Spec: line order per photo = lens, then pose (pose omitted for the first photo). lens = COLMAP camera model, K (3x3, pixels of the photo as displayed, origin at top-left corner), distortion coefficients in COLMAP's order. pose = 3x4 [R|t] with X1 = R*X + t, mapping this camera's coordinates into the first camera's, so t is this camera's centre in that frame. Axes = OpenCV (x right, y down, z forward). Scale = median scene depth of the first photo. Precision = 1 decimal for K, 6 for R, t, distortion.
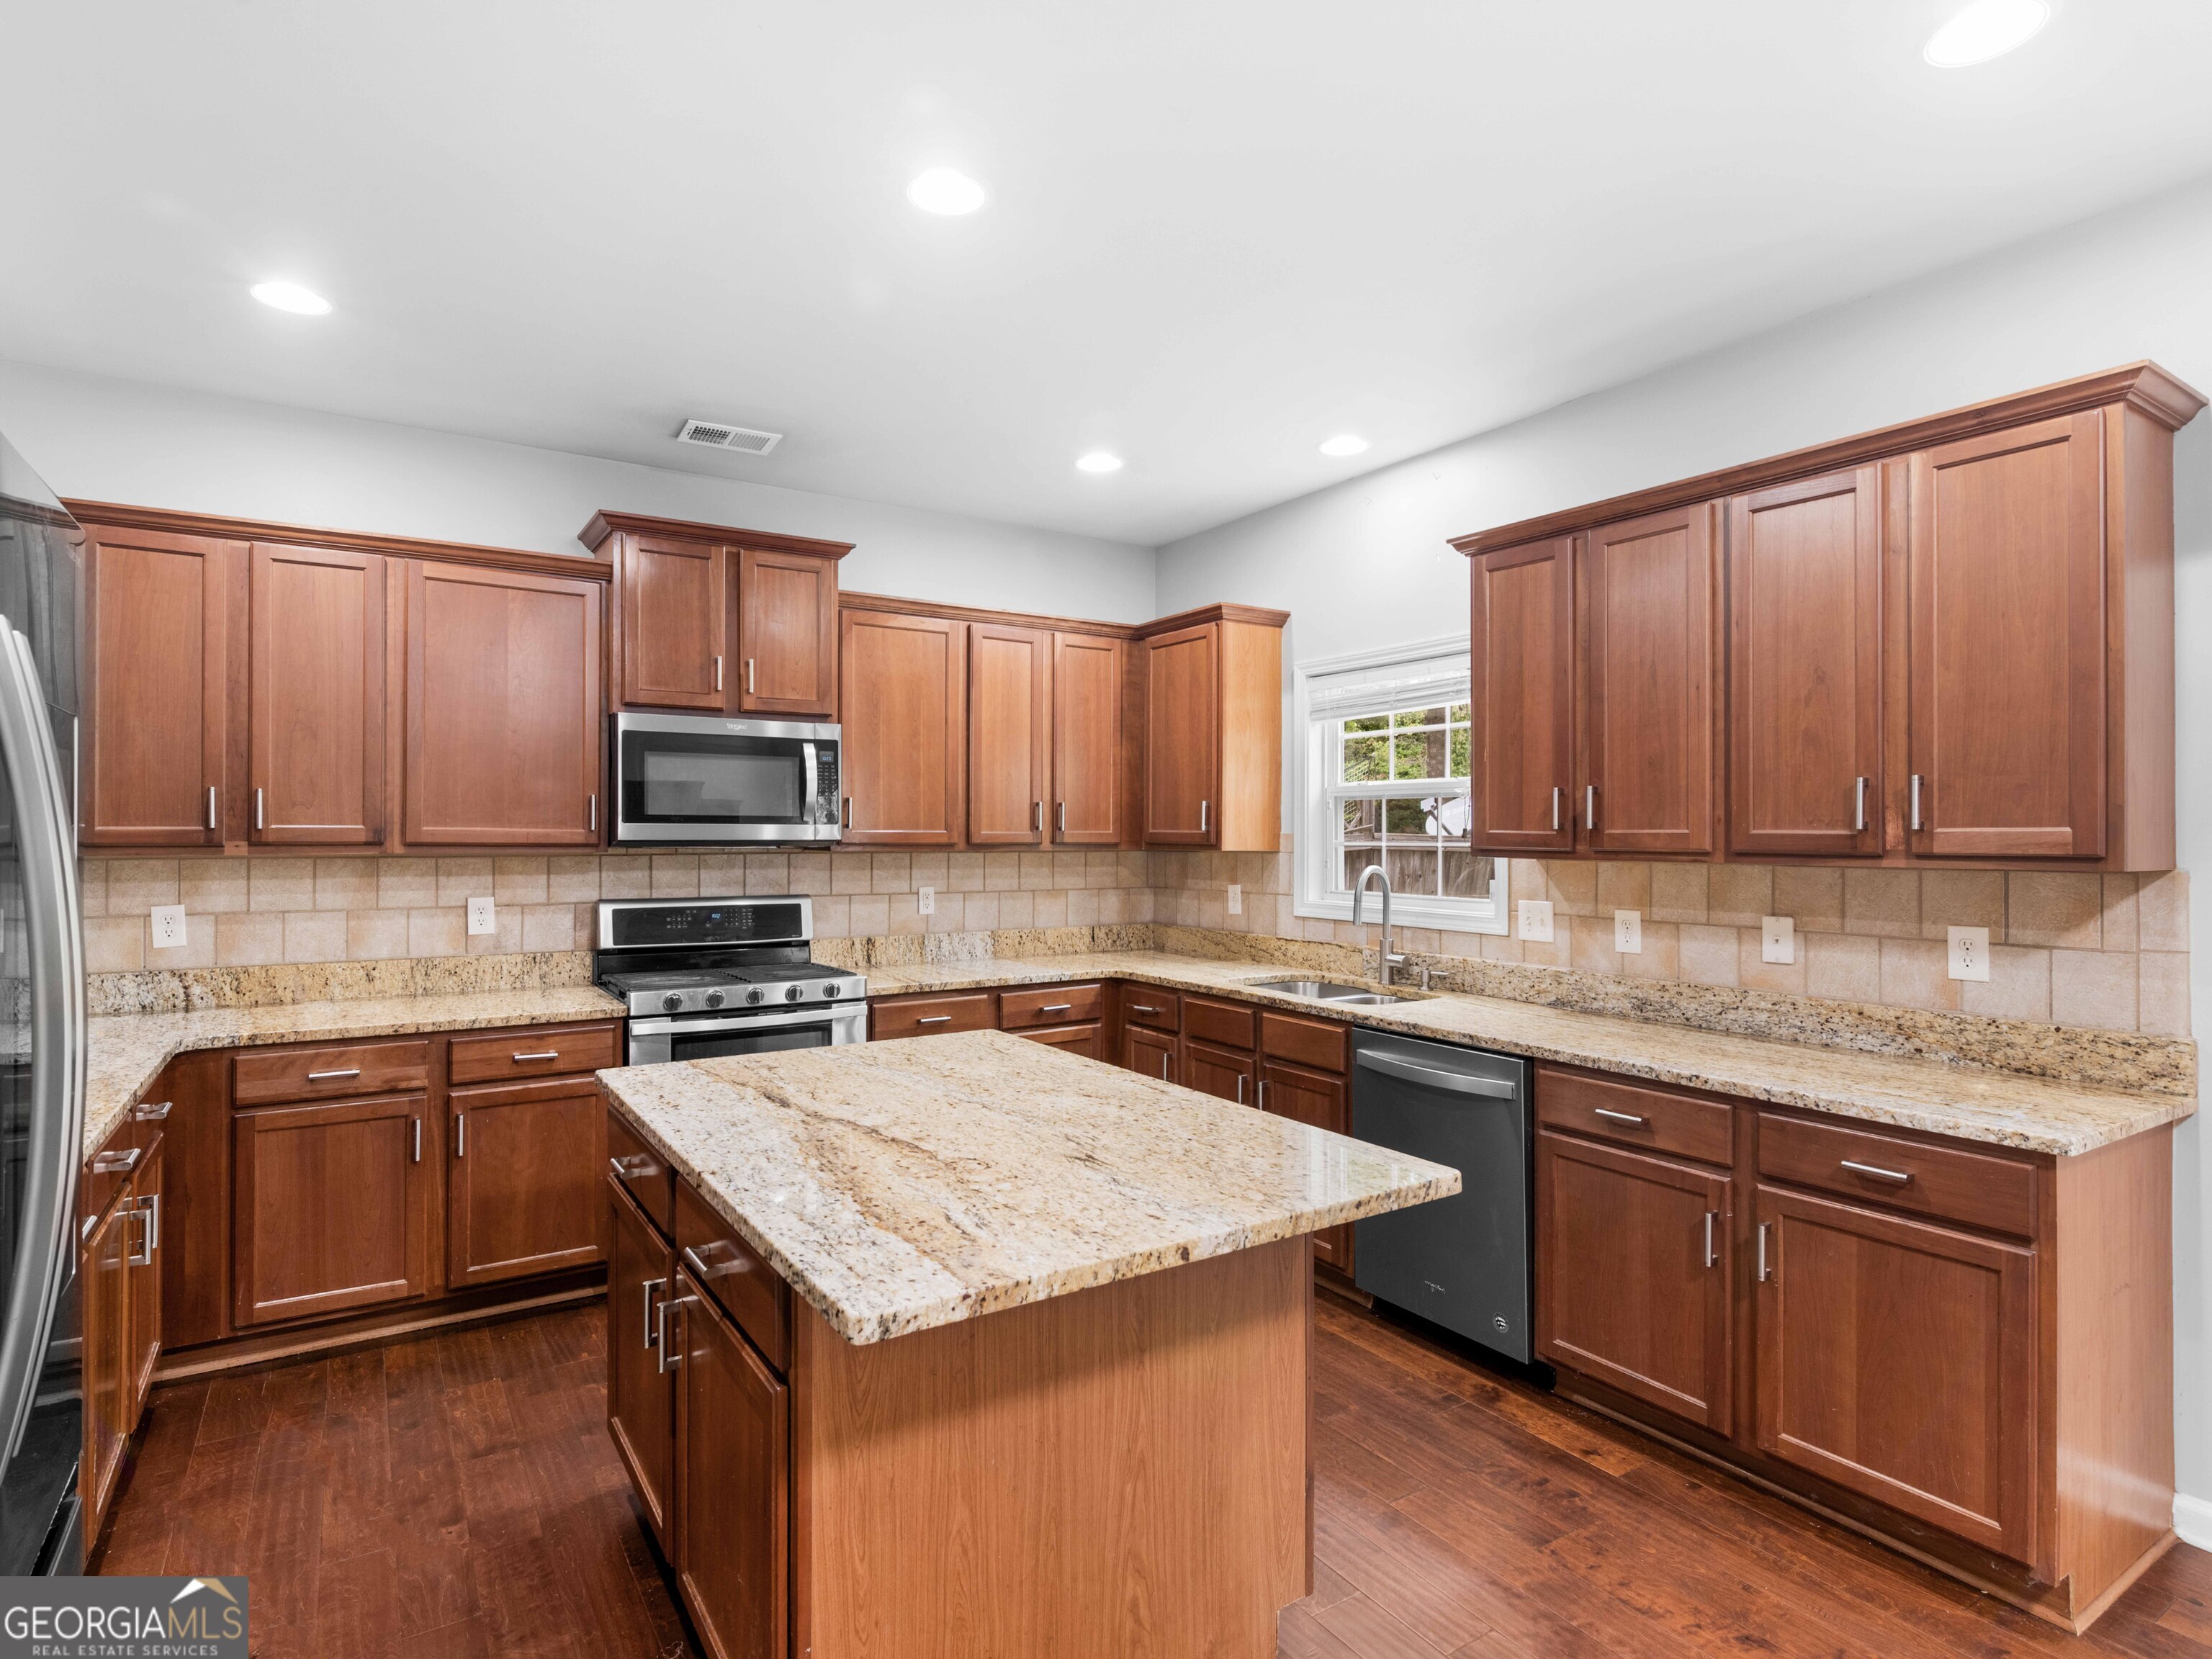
lens RADIAL K [[1153.4, 0, 1064.8], [0, 1153.4, 829.2], [0, 0, 1]] dist [0.000011, 0.000770]
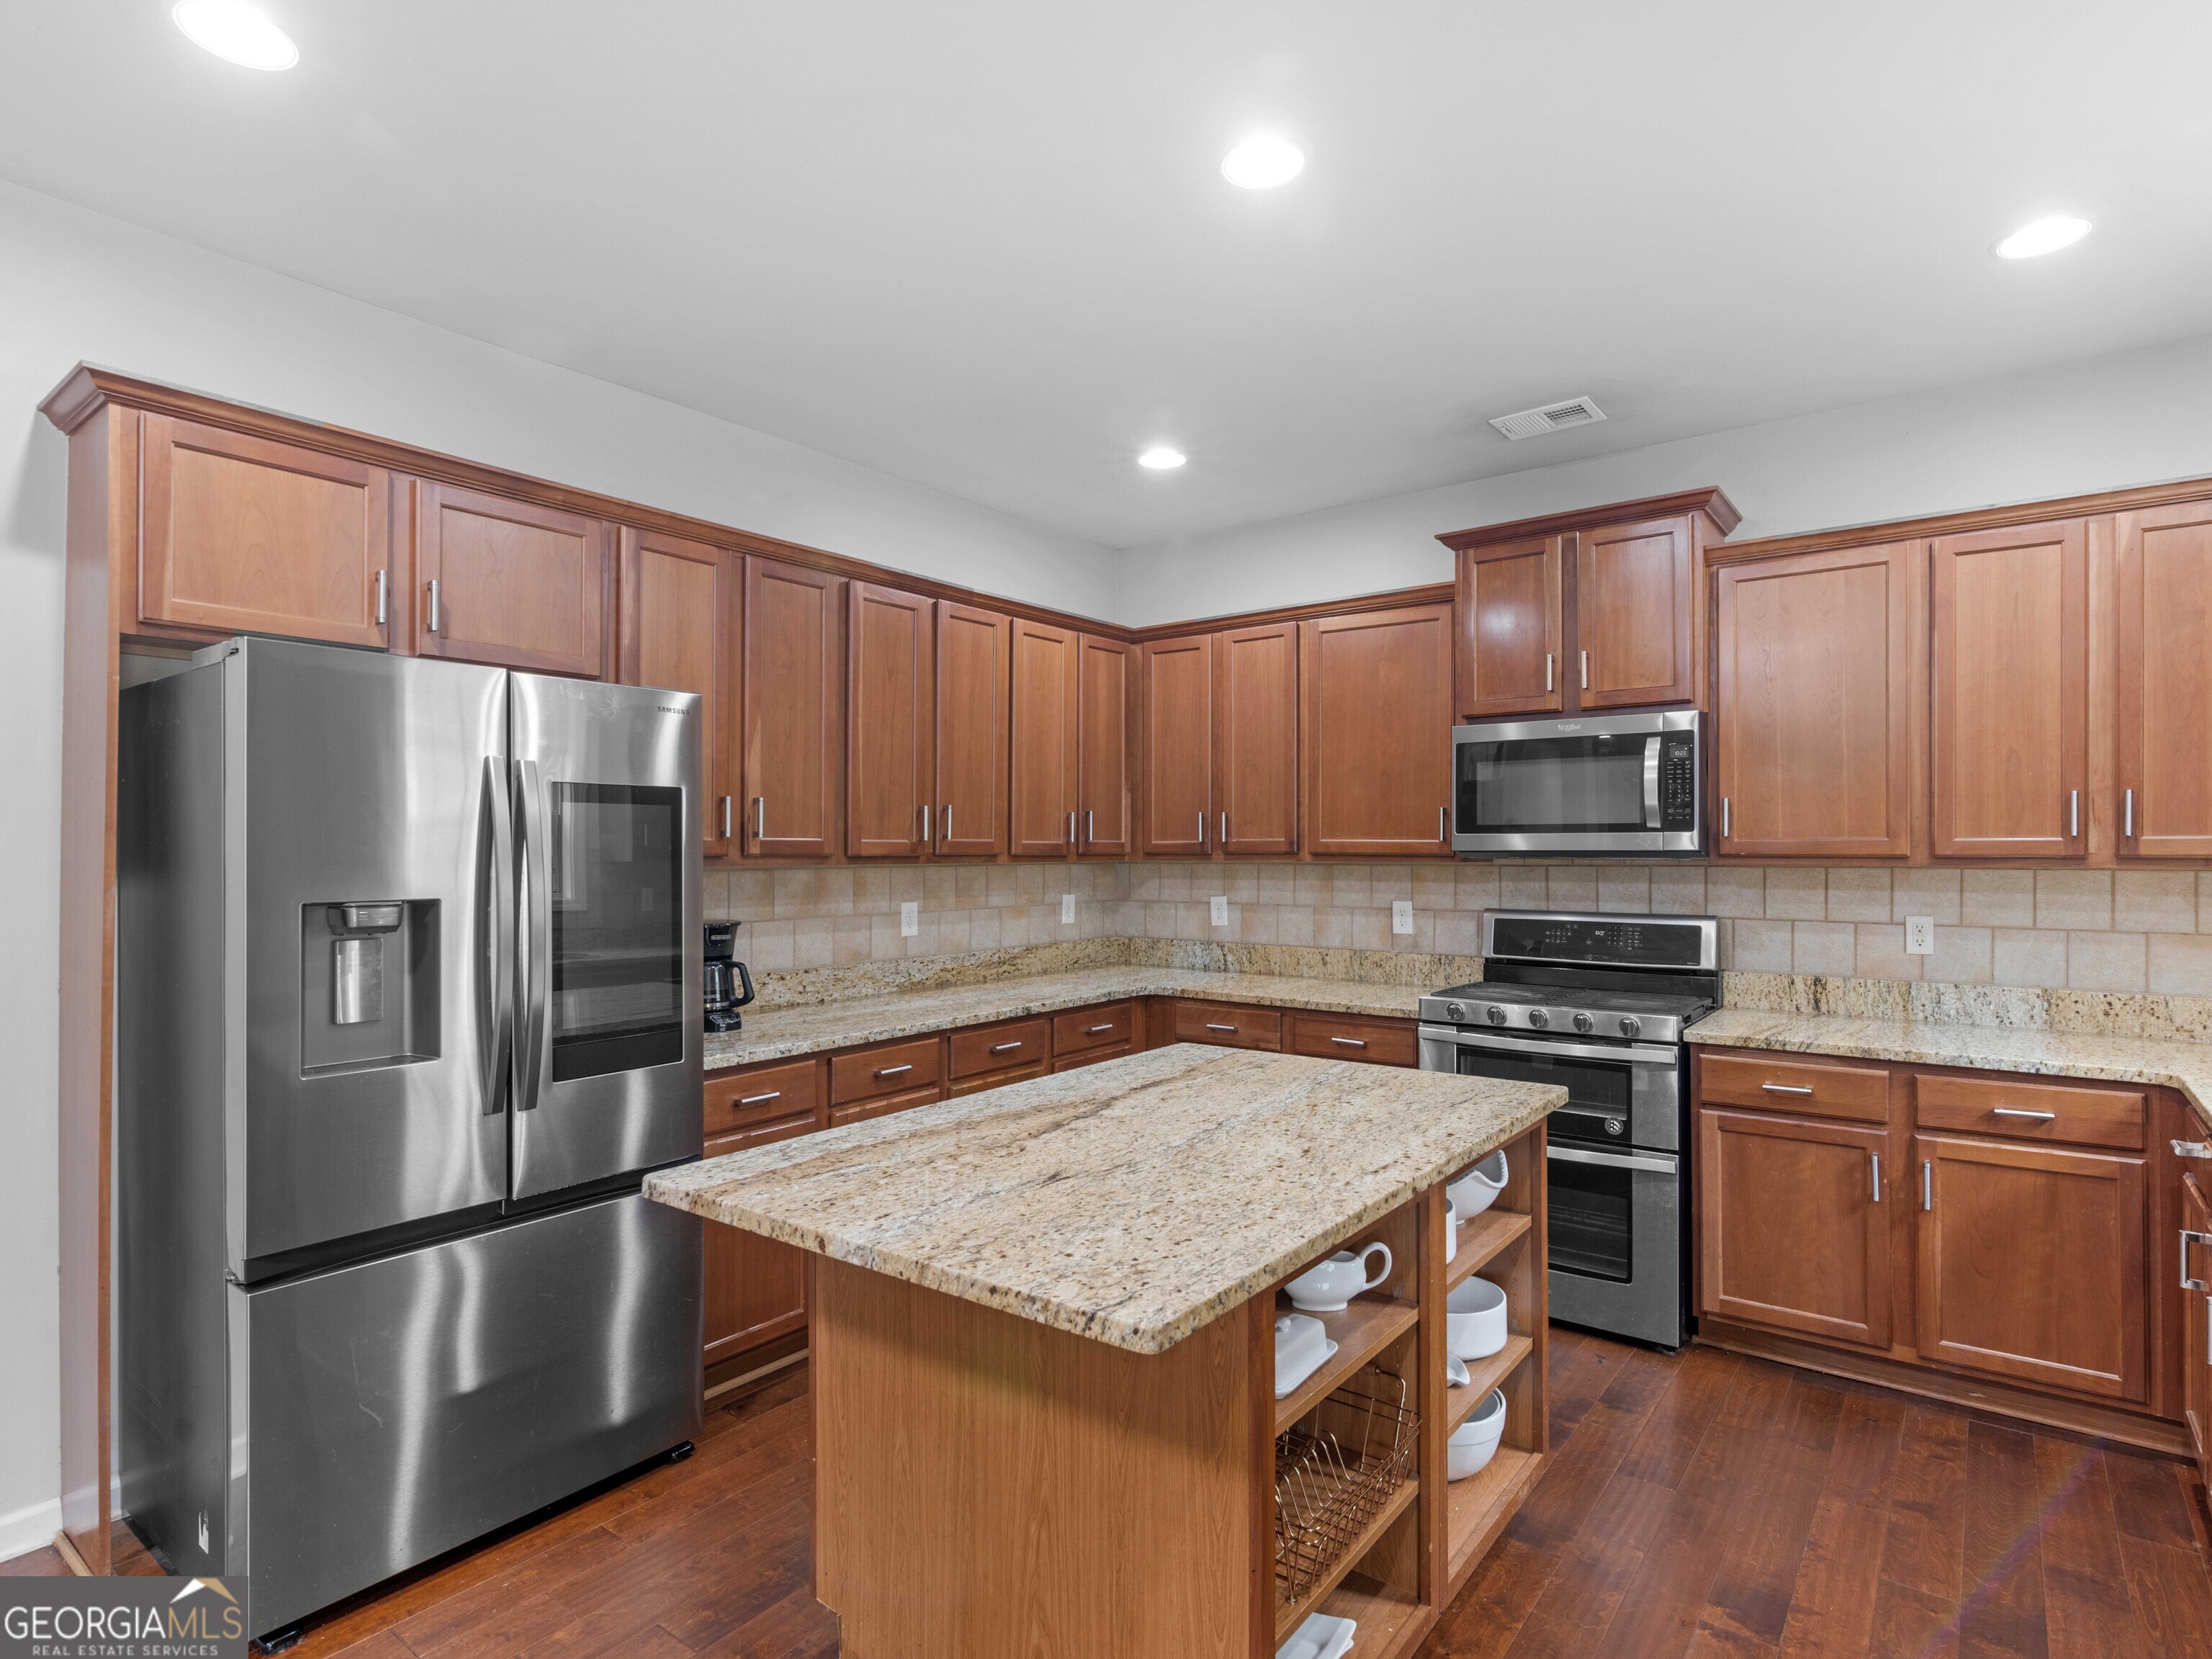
lens RADIAL K [[1153.4, 0, 1119.8], [0, 1153.4, 844.0], [0, 0, 1]] dist [0.000011, 0.000770]
pose [[0.360776, -0.005268, -0.932638, 0.490269], [0.007590, 0.999968, -0.002712, 0.004510], [0.932622, -0.006100, 0.360804, 0.365584]]
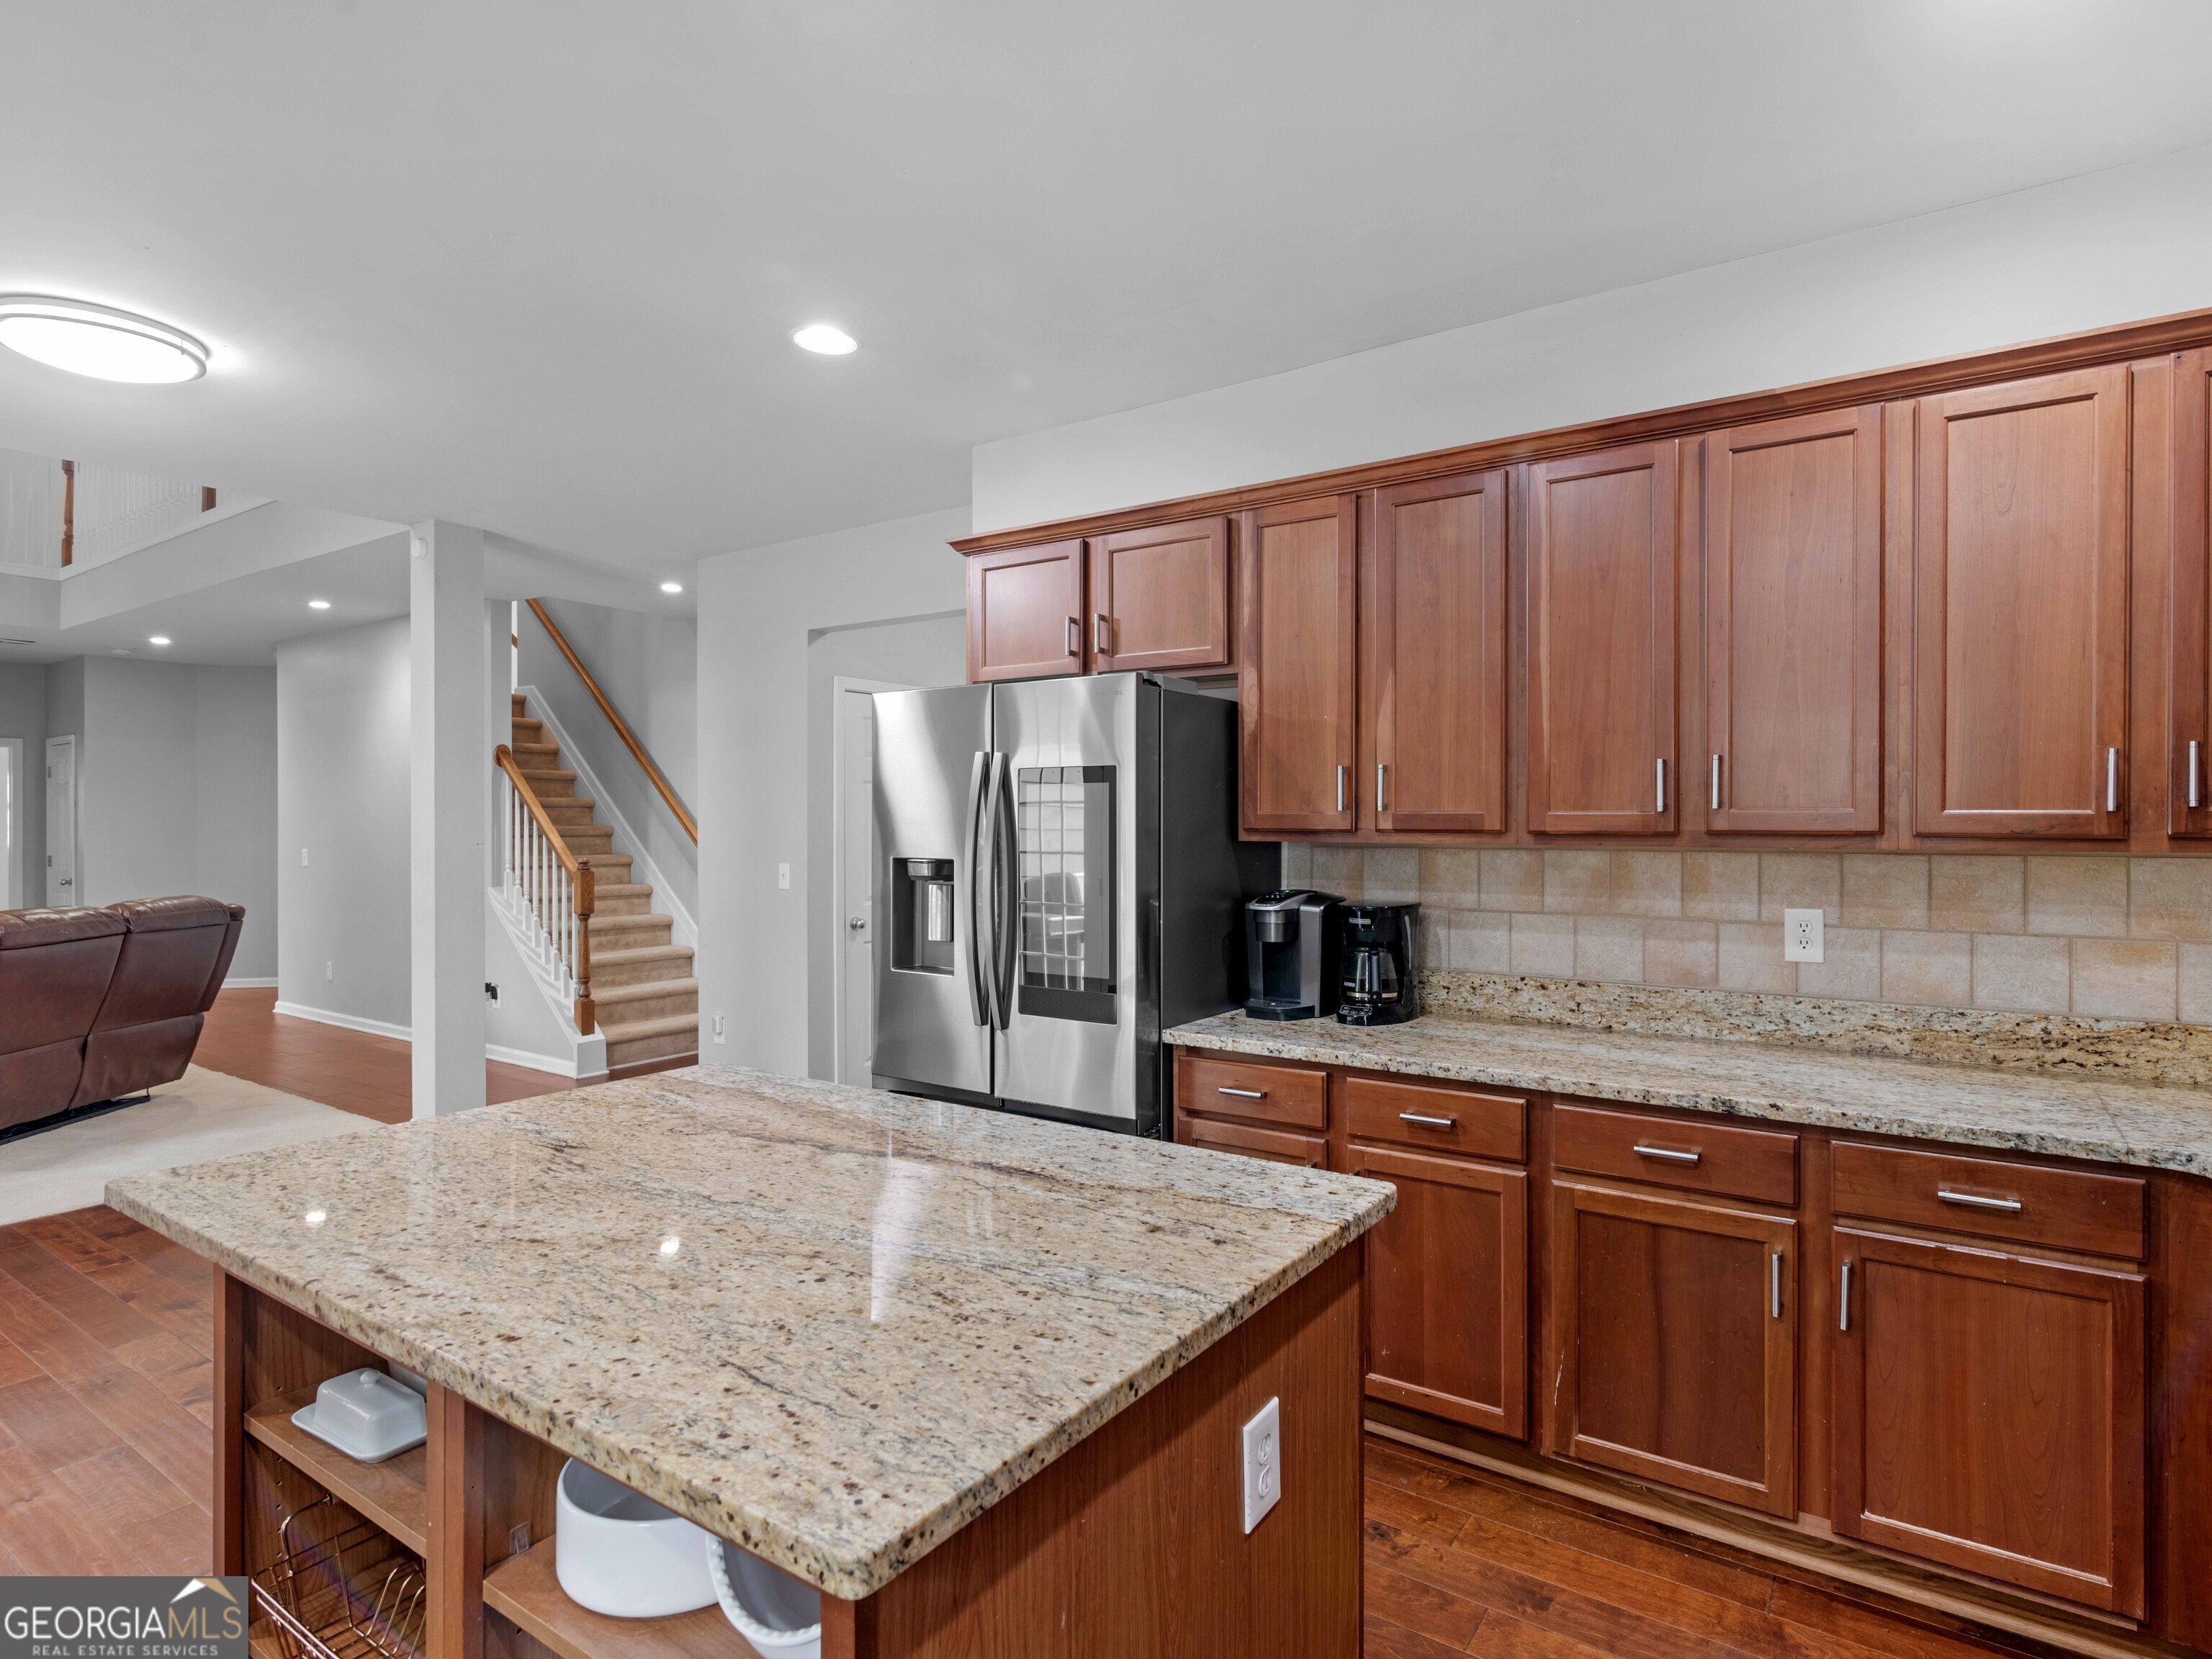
lens RADIAL K [[1132.7, 0, 1187.2], [0, 1132.7, 822.3], [0, 0, 1]] dist [0.000785, 0.000563]
pose [[-0.900760, -0.001874, -0.434314, -0.020587], [0.001407, 0.999973, -0.007233, 0.008210], [0.434315, -0.007126, -0.900733, 1.094537]]
